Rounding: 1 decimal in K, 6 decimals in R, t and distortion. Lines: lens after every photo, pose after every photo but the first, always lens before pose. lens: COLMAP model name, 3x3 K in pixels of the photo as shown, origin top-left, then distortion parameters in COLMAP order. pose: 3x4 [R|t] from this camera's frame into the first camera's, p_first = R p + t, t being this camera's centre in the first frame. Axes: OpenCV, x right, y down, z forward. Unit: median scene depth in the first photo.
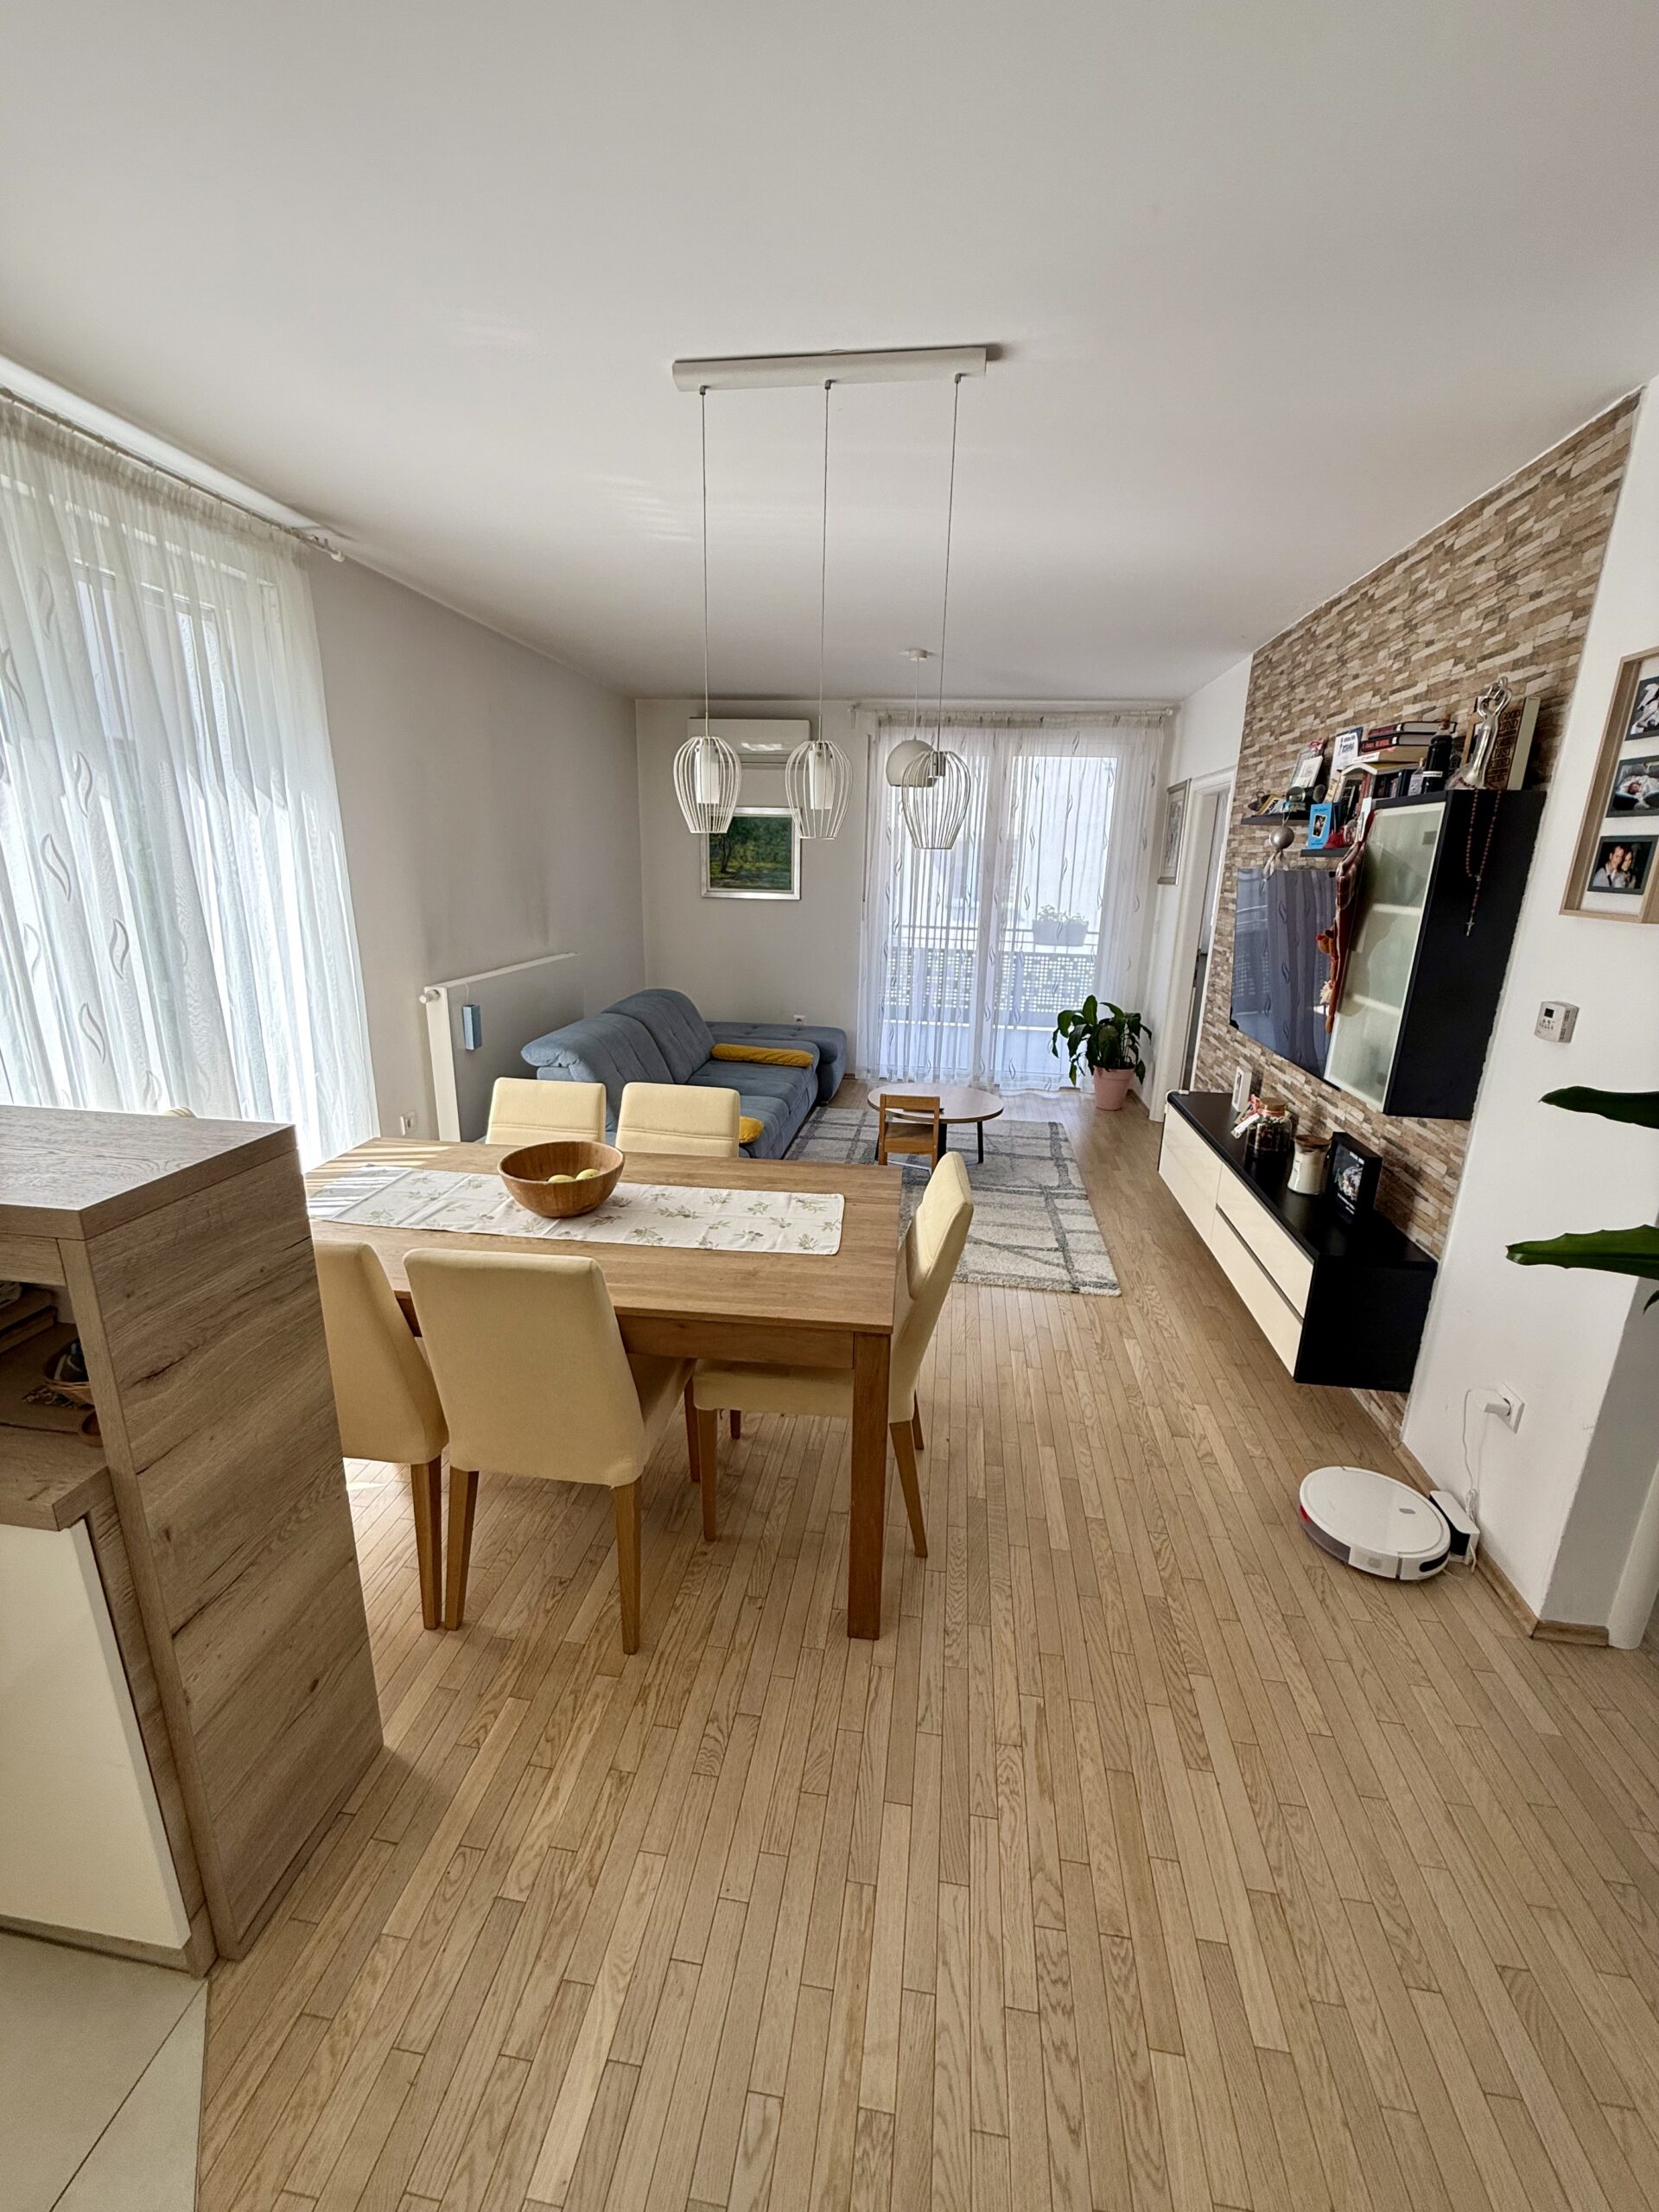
lens RADIAL K [[881.2, 0, 833.1], [0, 881.2, 1102.8], [0, 0, 1]] dist [-0.001241, 0.000558]
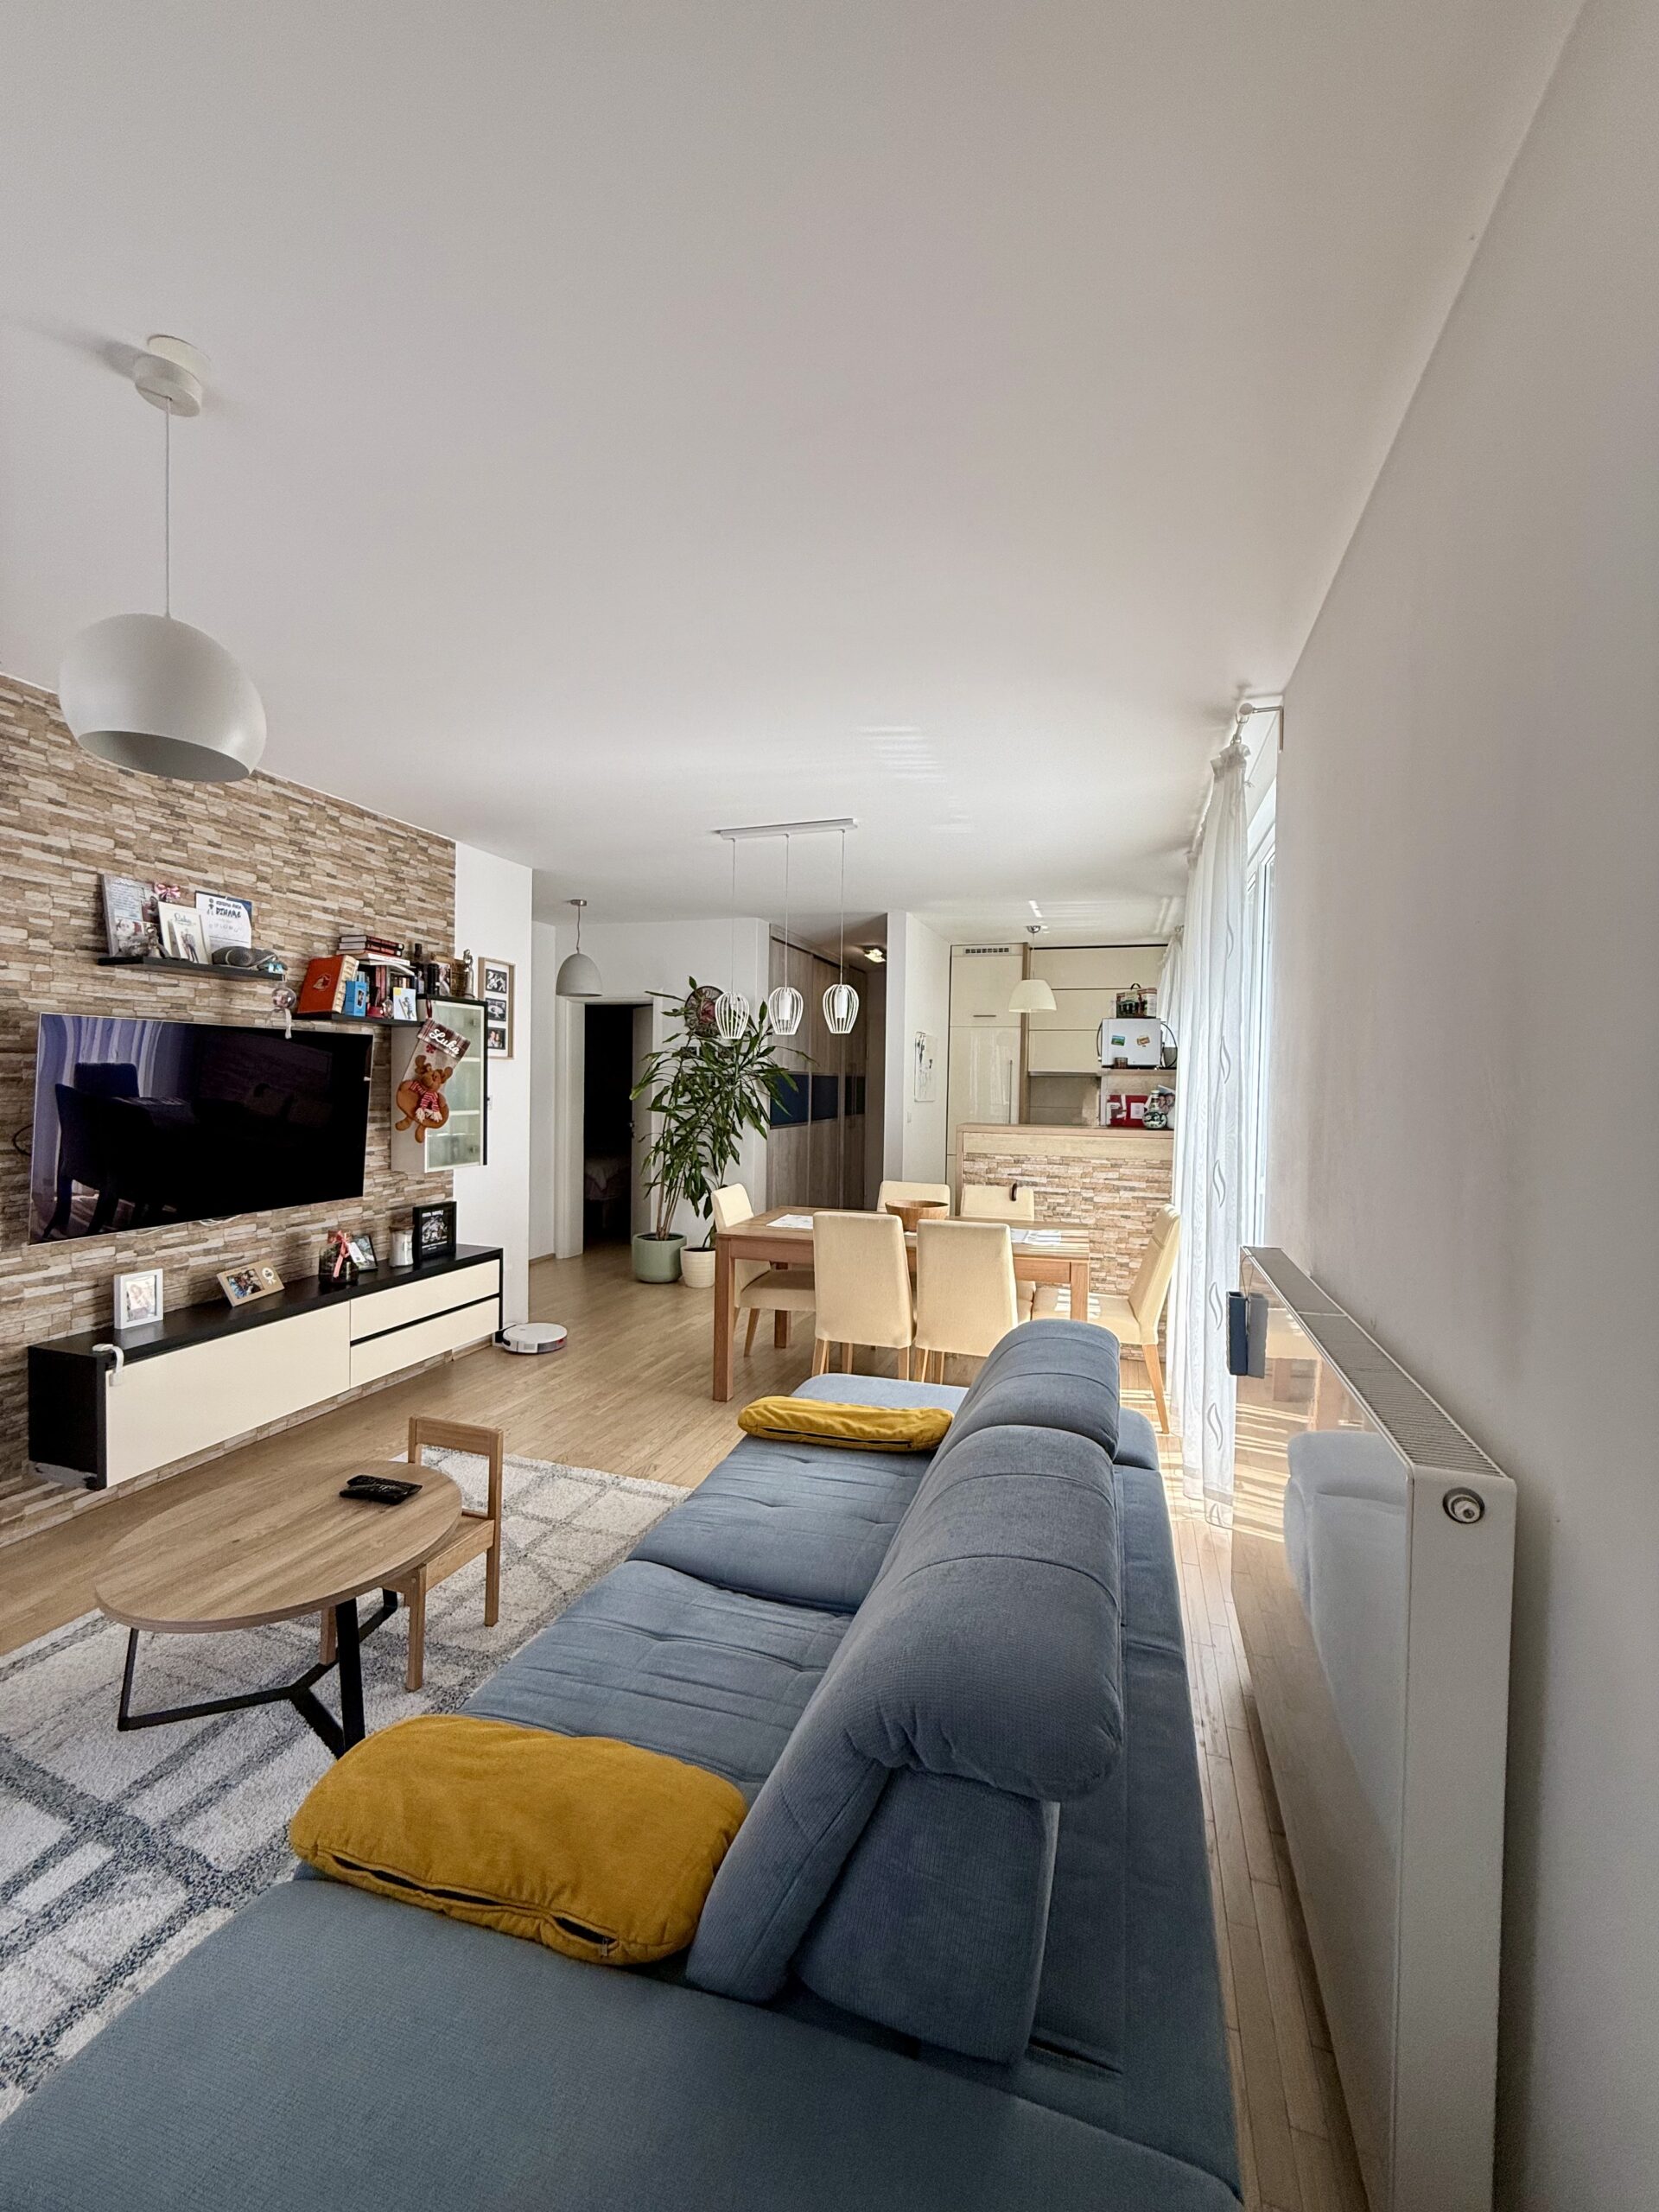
lens RADIAL K [[881.2, 0, 833.1], [0, 881.2, 1102.8], [0, 0, 1]] dist [-0.001241, 0.000558]
pose [[-0.983419, -0.045817, 0.175463, -0.455380], [0.007791, 0.955990, 0.293295, -0.701677], [-0.181179, 0.289799, -0.939782, 2.761957]]
